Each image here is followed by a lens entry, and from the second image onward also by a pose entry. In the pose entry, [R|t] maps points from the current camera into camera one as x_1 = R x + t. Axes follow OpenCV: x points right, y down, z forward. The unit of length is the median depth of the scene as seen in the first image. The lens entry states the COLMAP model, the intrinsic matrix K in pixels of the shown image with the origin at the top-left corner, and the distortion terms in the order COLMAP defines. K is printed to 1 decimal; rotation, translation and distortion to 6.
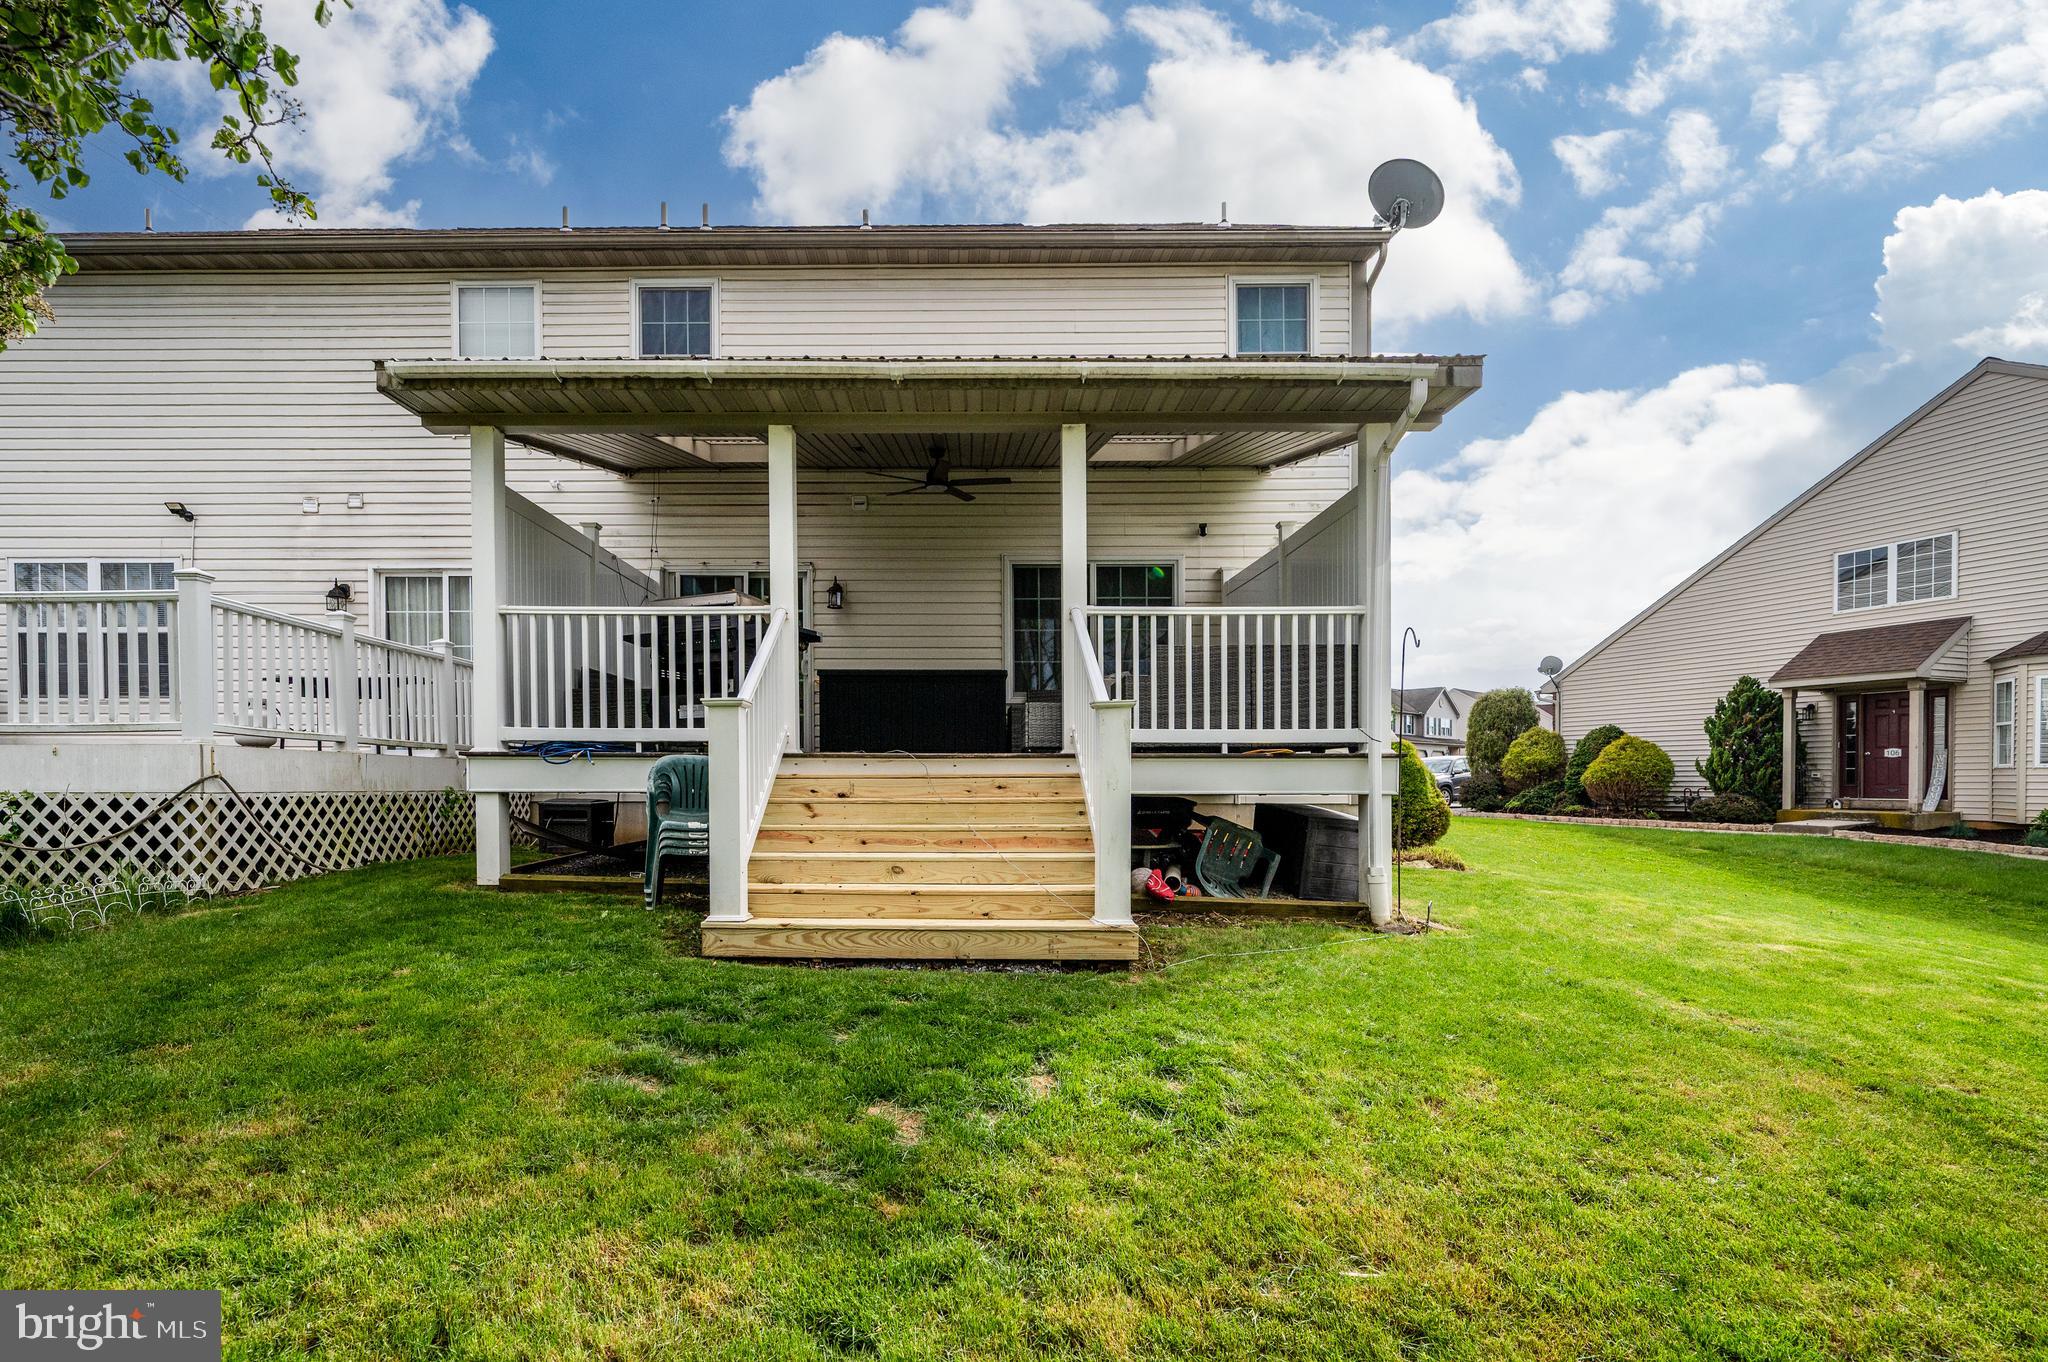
lens RADIAL K [[907.0, 0, 1024.7], [0, 907.0, 794.9], [0, 0, 1]] dist [0.001882, 0.000094]
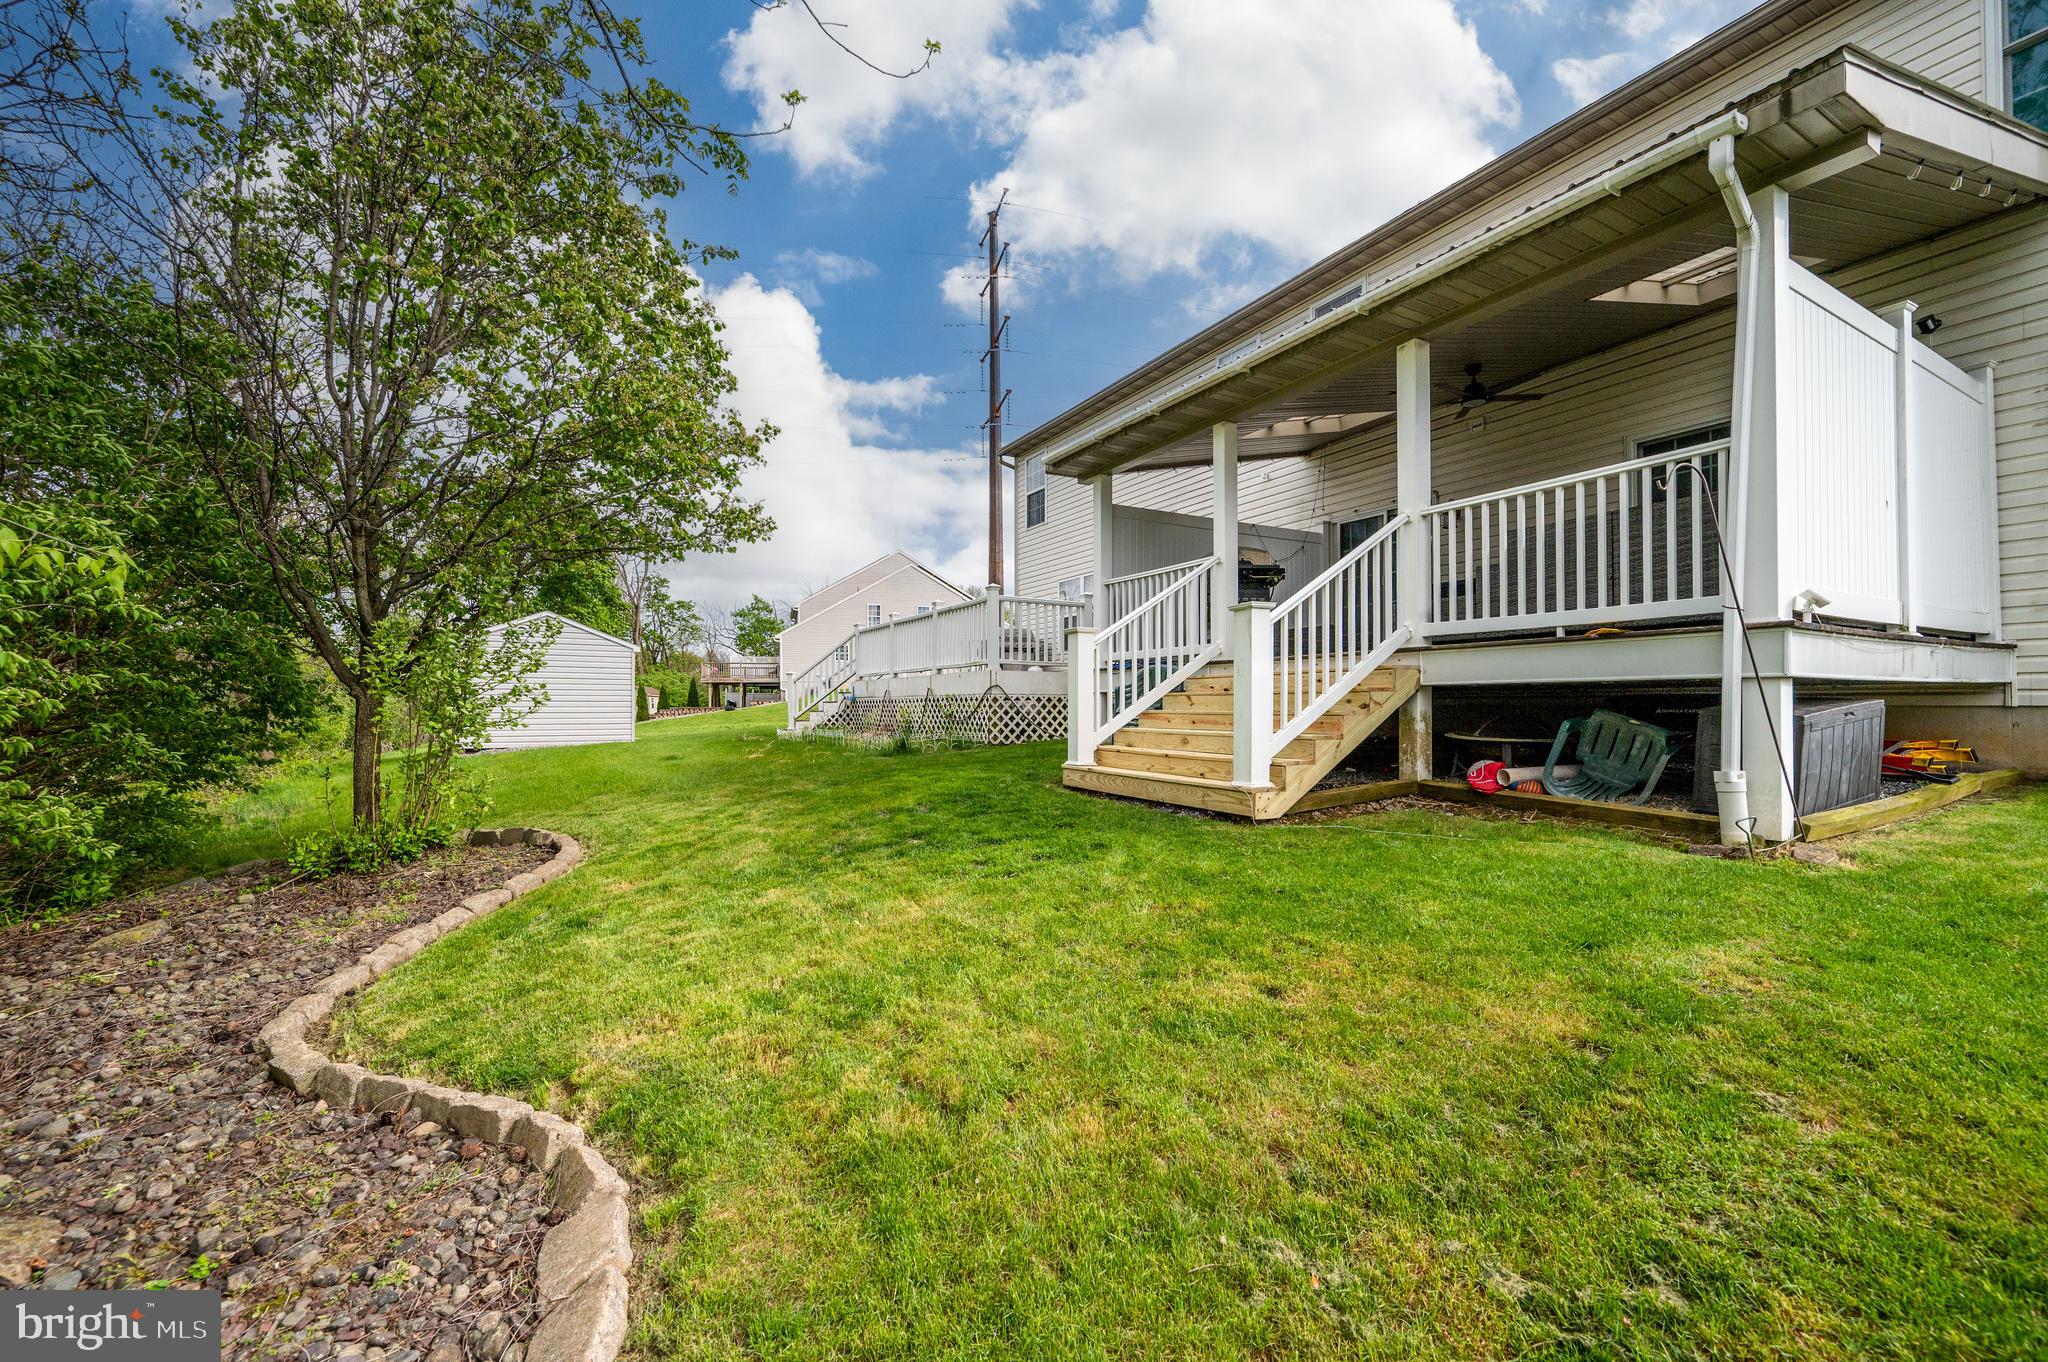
lens RADIAL K [[803.5, 0, 1065.9], [0, 803.5, 699.7], [0, 0, 1]] dist [-0.001872, 0.000012]
pose [[0.544760, -0.007238, -0.838561, 0.624368], [-0.005334, 0.999913, -0.012096, 0.028671], [0.838575, 0.011063, 0.544674, 0.147735]]
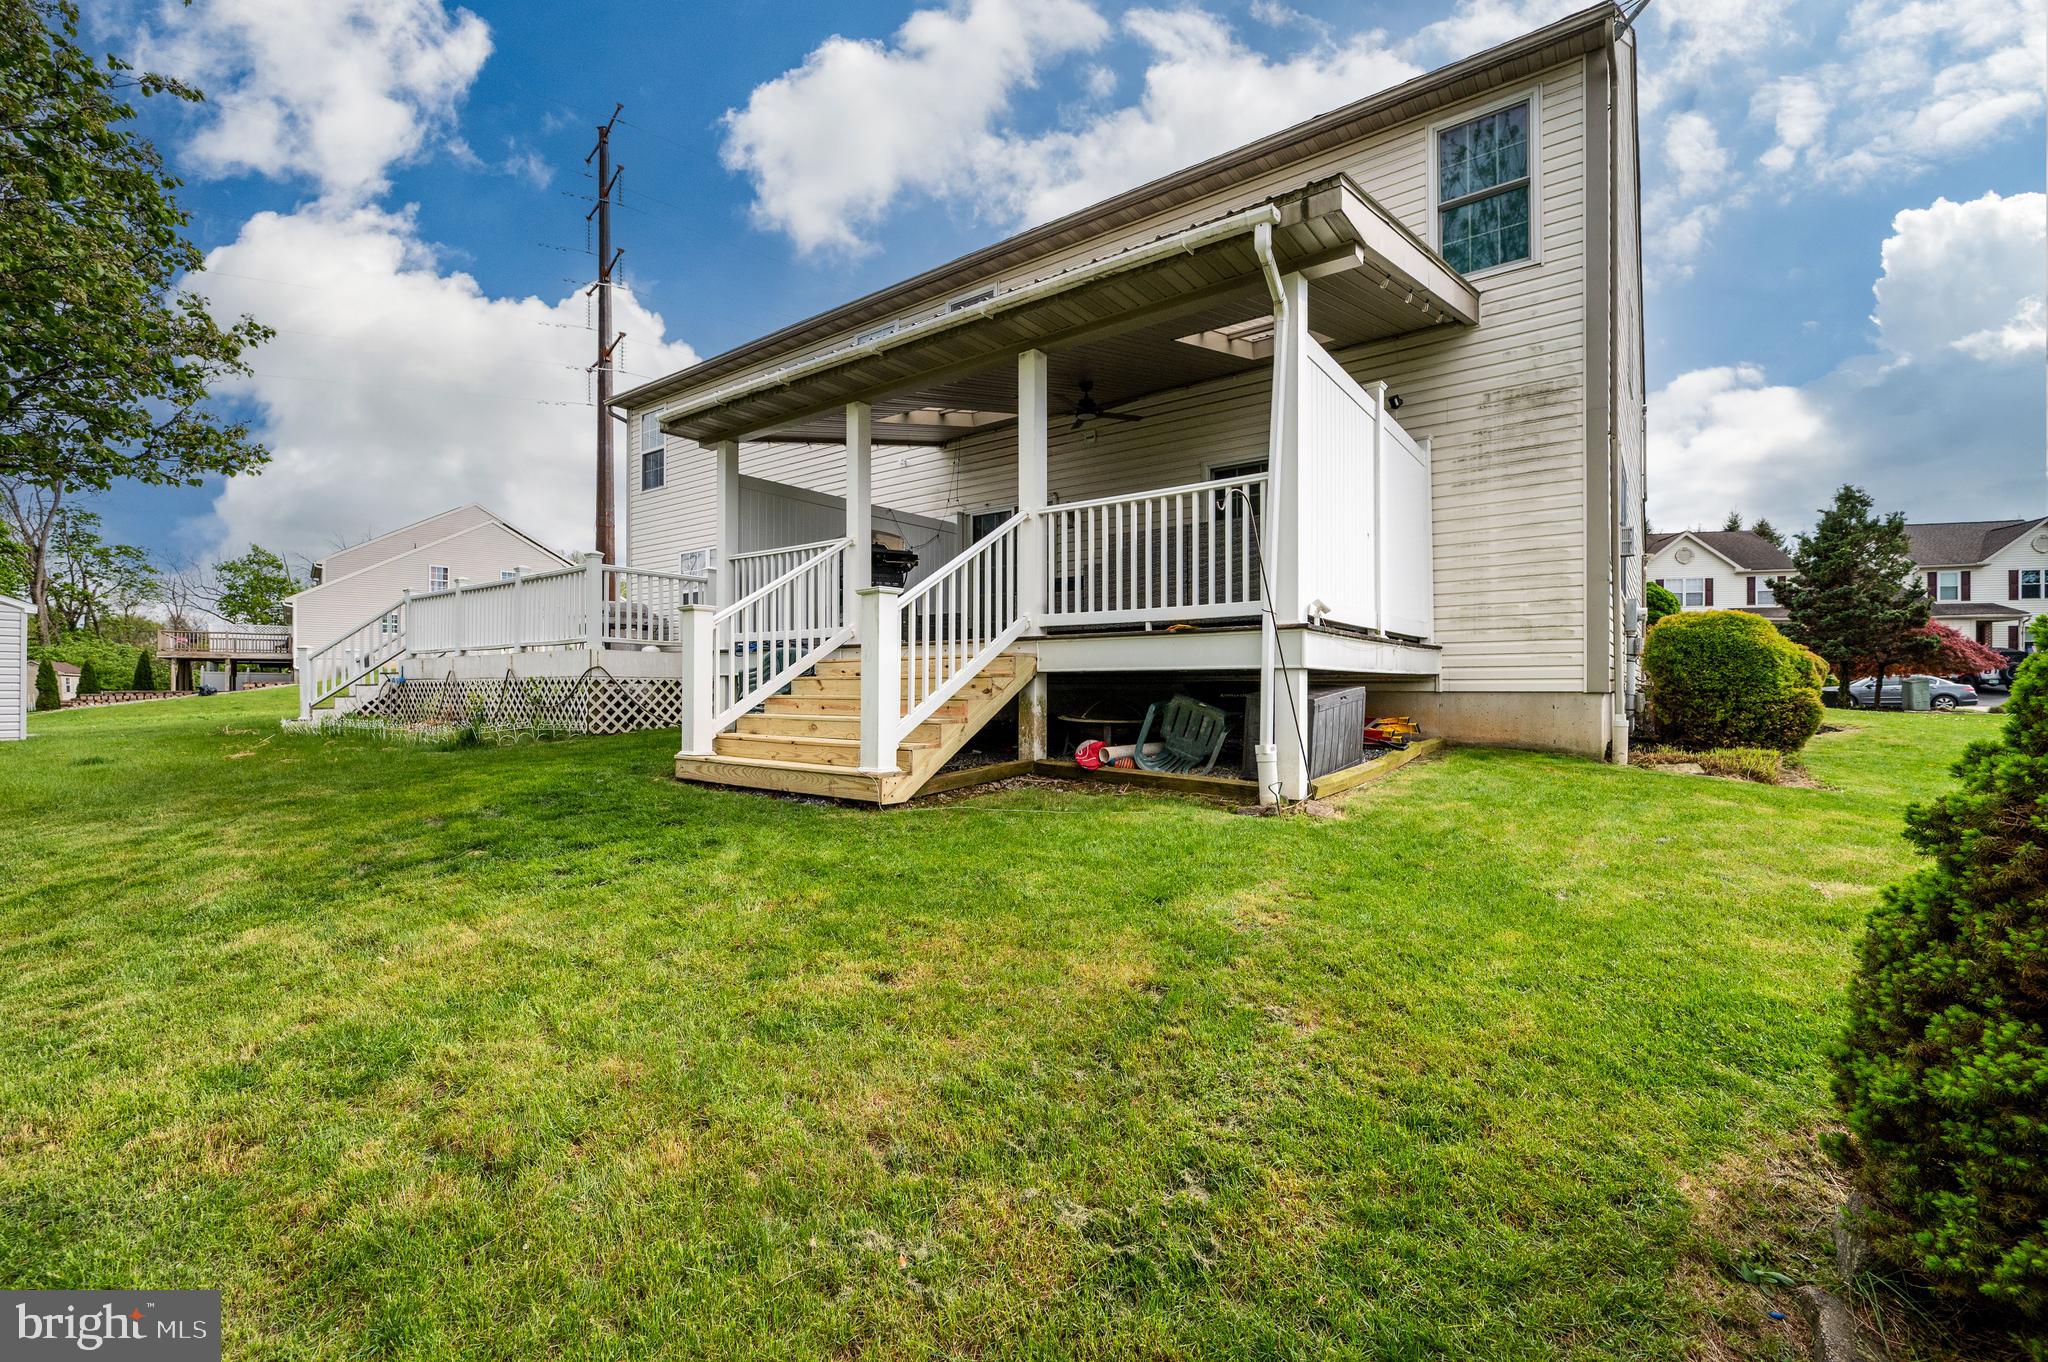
lens RADIAL K [[810.9, 0, 1031.5], [0, 810.9, 687.6], [0, 0, 1]] dist [-0.001757, -0.000233]
pose [[0.826480, -0.001439, -0.562964, 0.632150], [-0.004713, 0.999944, -0.009474, 0.027838], [0.562946, 0.010483, 0.826427, 0.158724]]
